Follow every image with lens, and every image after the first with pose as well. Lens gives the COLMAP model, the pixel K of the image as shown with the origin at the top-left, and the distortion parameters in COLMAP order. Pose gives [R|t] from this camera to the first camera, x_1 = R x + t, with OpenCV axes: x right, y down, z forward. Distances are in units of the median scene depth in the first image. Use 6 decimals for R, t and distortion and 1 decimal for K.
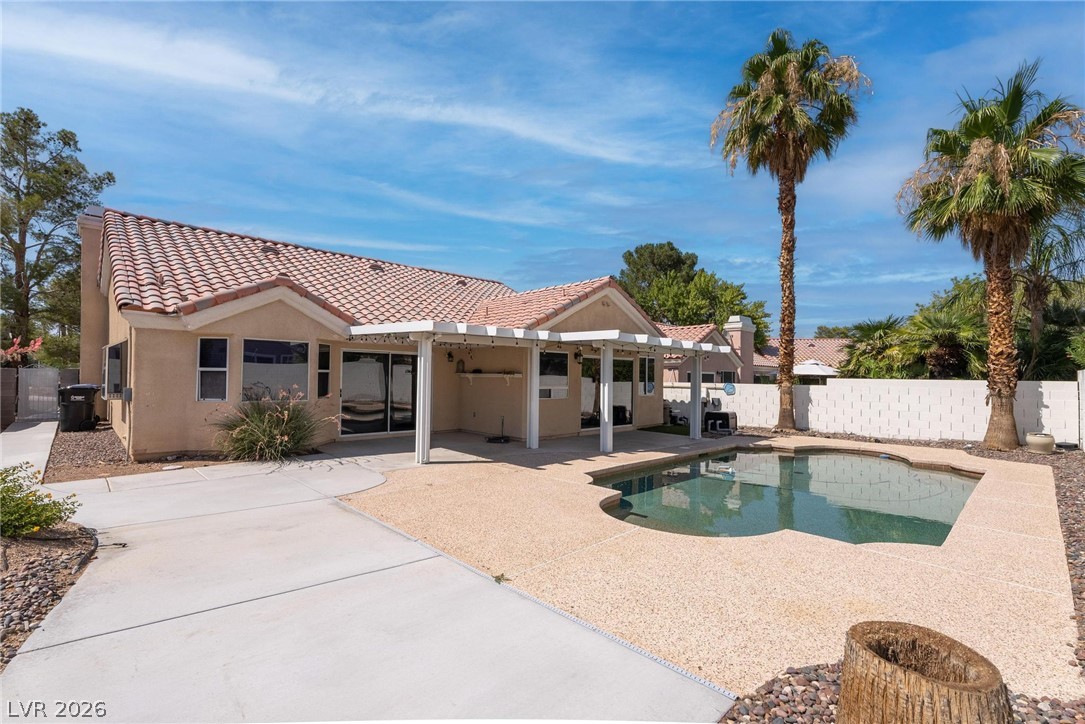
lens RADIAL K [[491.1, 0, 537.6], [0, 491.1, 366.2], [0, 0, 1]] dist [-0.002916, 0.000321]
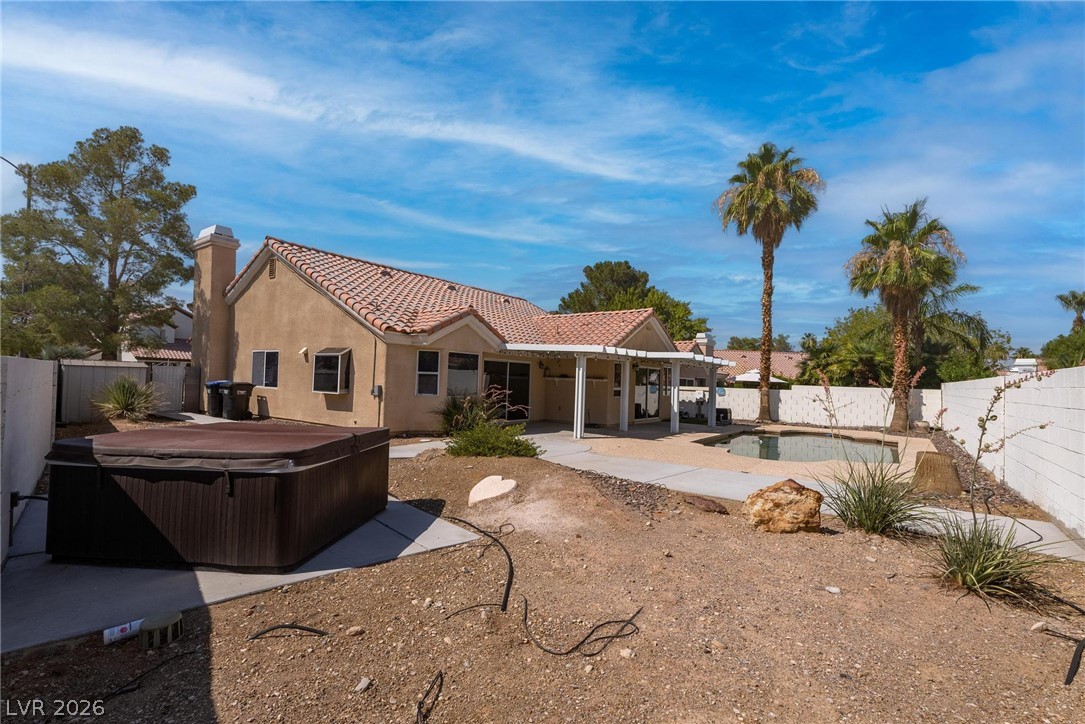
lens RADIAL K [[491.1, 0, 546.6], [0, 491.1, 366.2], [0, 0, 1]] dist [-0.002916, 0.000321]
pose [[0.983561, 0.021990, 0.179235, -0.420184], [-0.021931, 0.999757, -0.002313, -0.012761], [-0.179242, -0.001656, 0.983804, -0.323247]]
